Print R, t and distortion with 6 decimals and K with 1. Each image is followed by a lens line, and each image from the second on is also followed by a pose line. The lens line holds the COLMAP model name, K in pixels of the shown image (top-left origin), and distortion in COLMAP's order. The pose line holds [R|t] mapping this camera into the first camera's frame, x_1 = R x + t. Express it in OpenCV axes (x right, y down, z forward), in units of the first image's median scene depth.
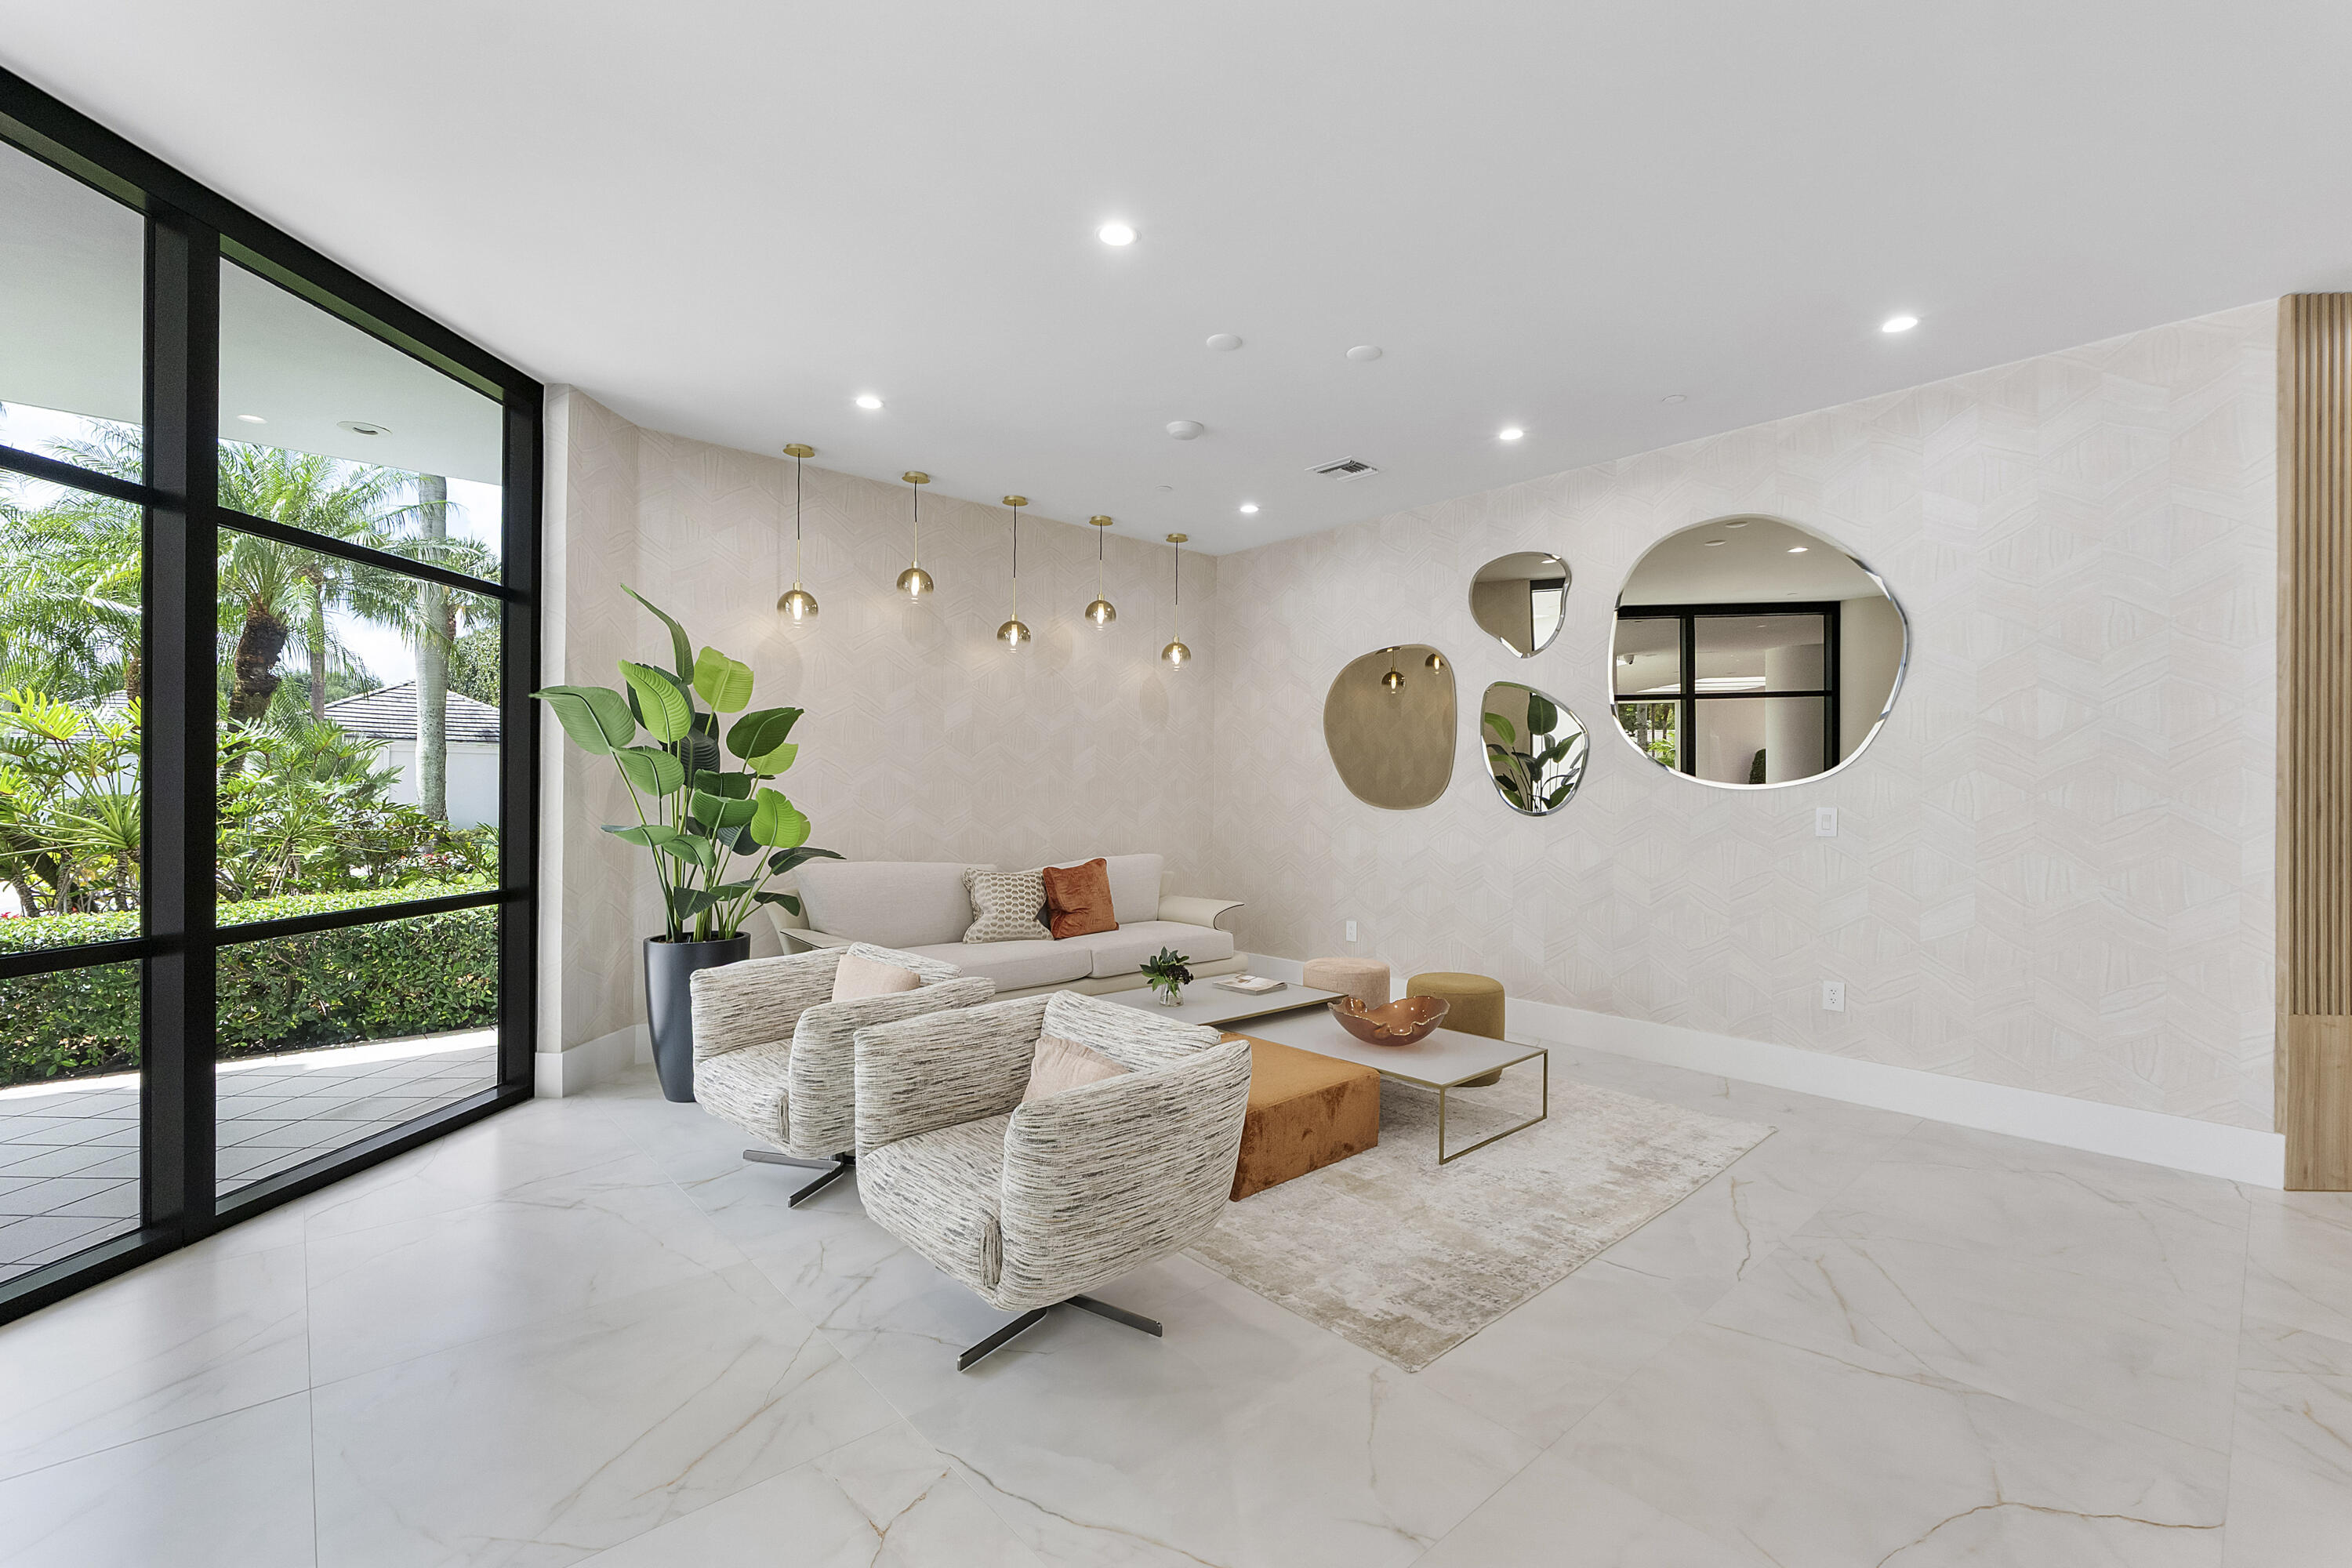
lens RADIAL K [[986.7, 0, 1176.0], [0, 986.7, 784.0], [0, 0, 1]] dist [-0.009879, 0.000103]
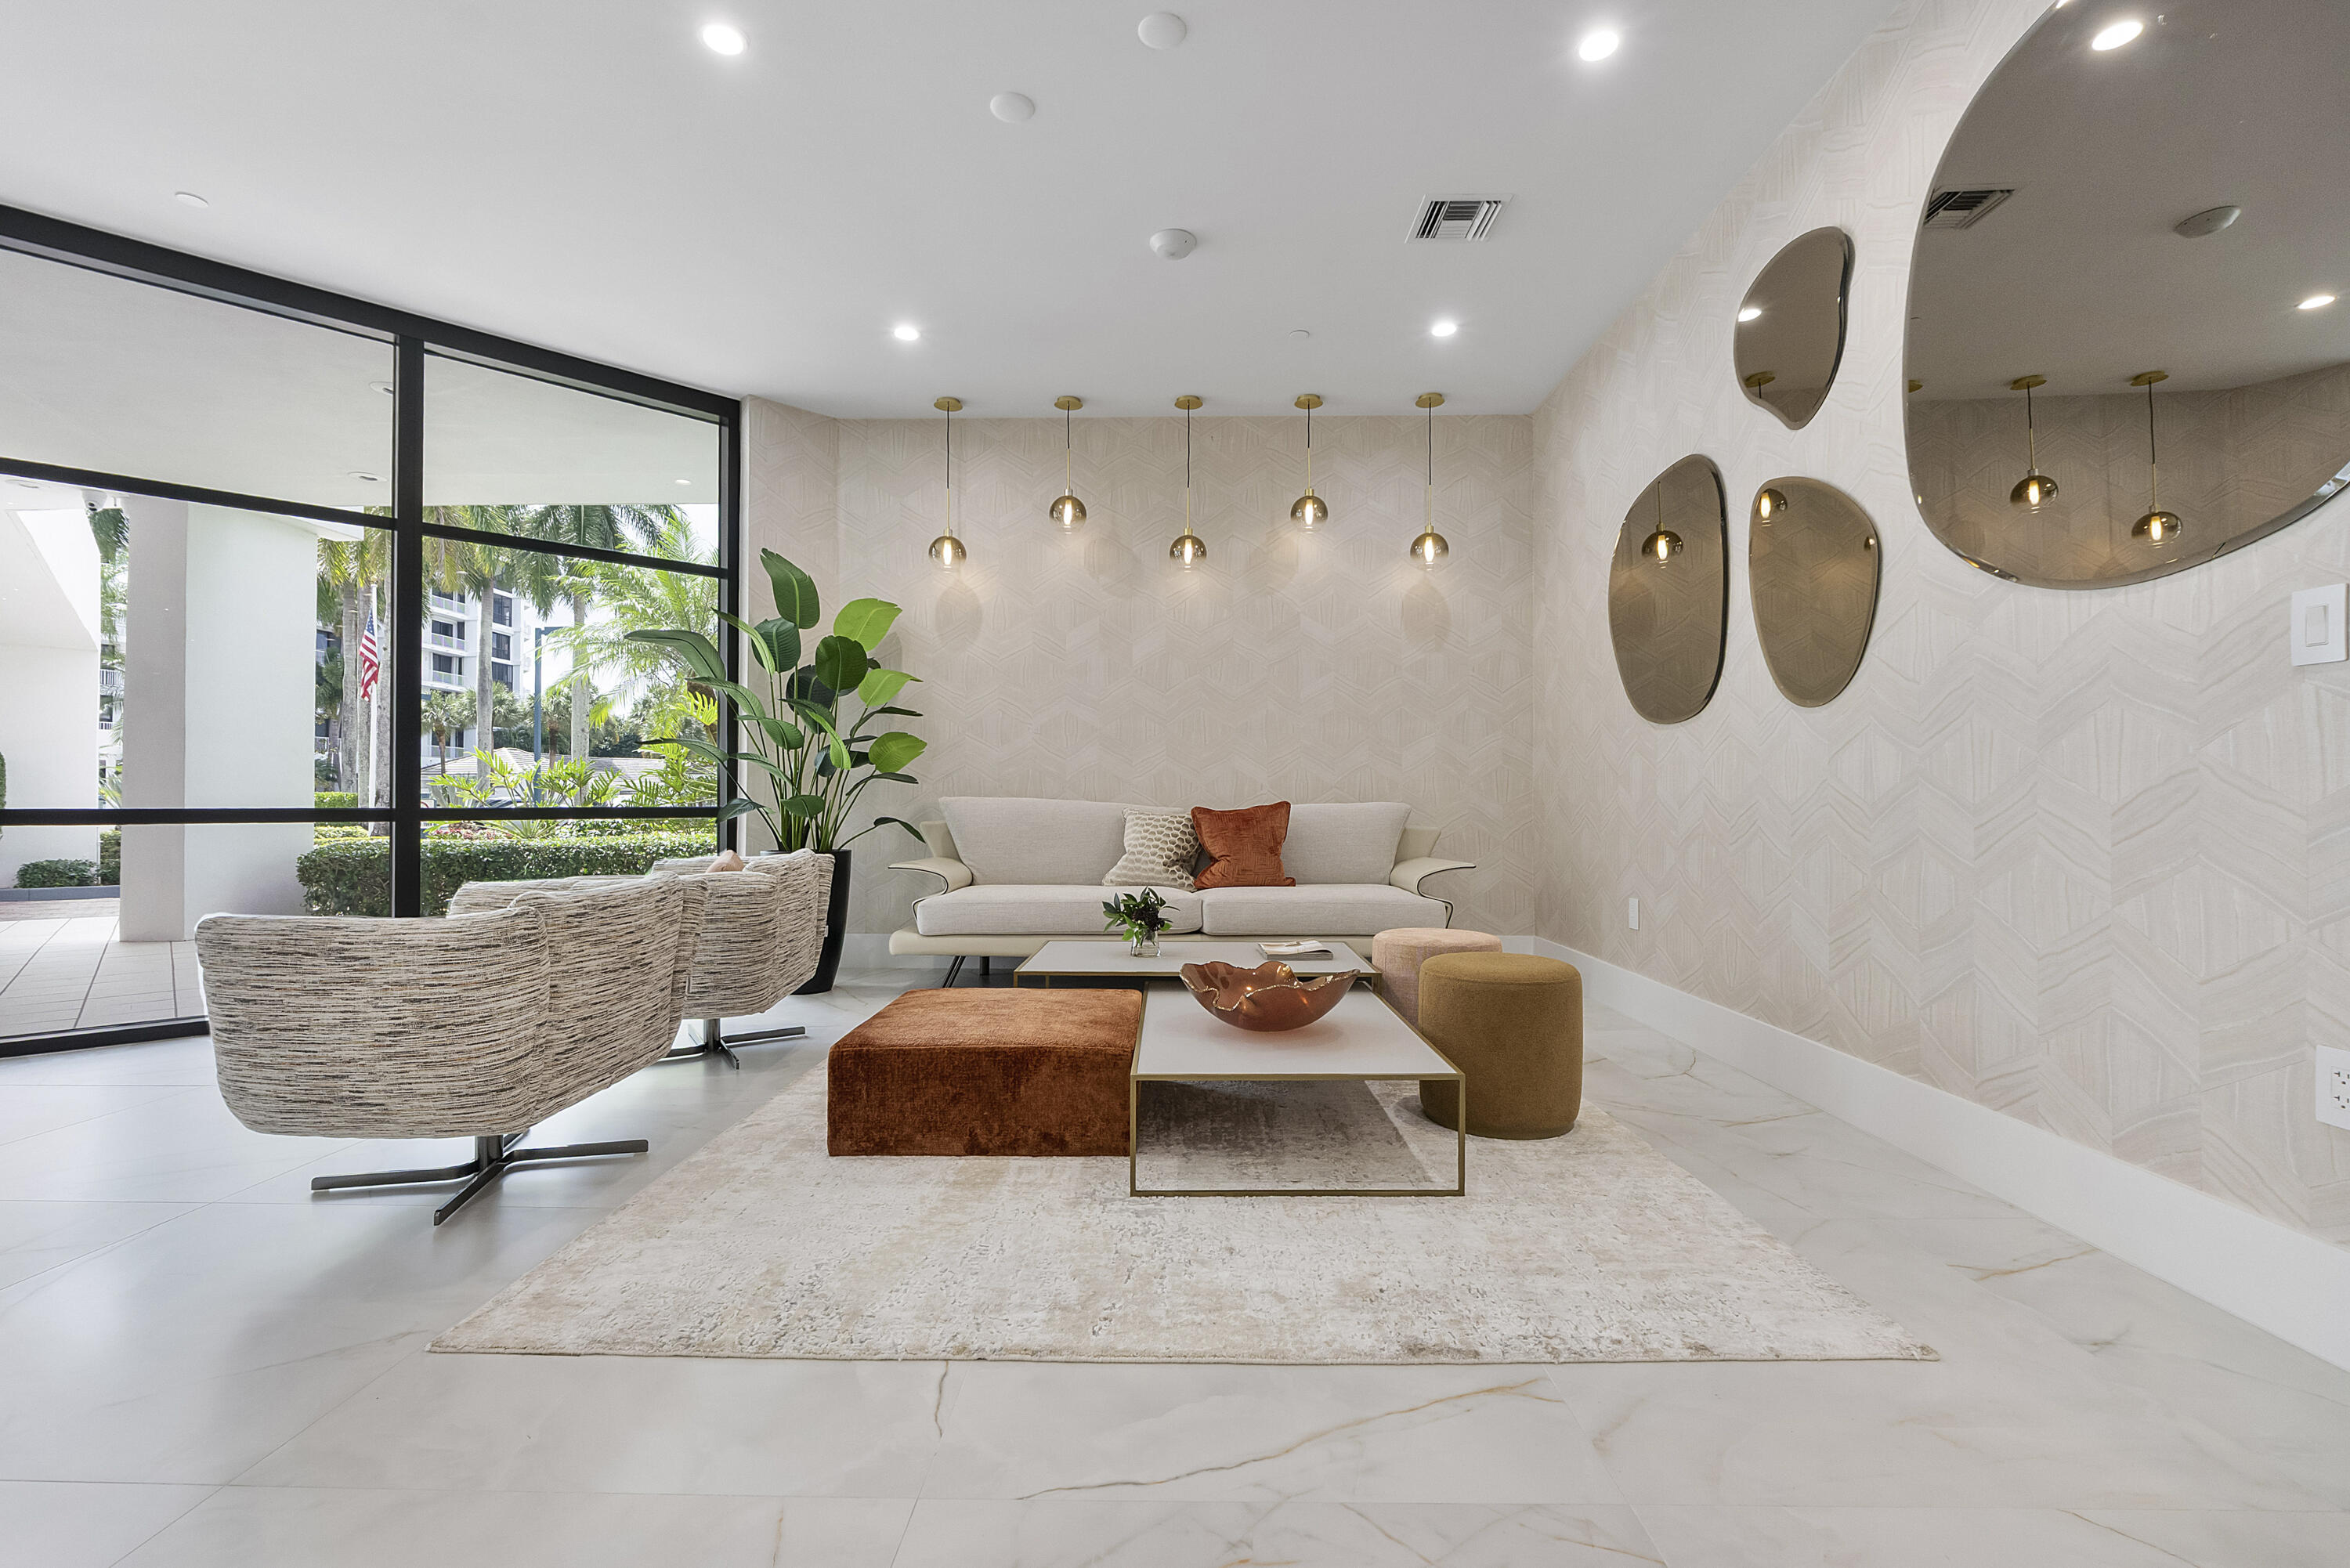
lens RADIAL K [[1012.2, 0, 1175.0], [0, 1012.2, 784.0], [0, 0, 1]] dist [0.002018, -0.000095]
pose [[0.741659, -0.019075, -0.670505, 0.506528], [0.011712, 0.999811, -0.015488, 0.085771], [0.670674, 0.003634, 0.741743, 0.355345]]
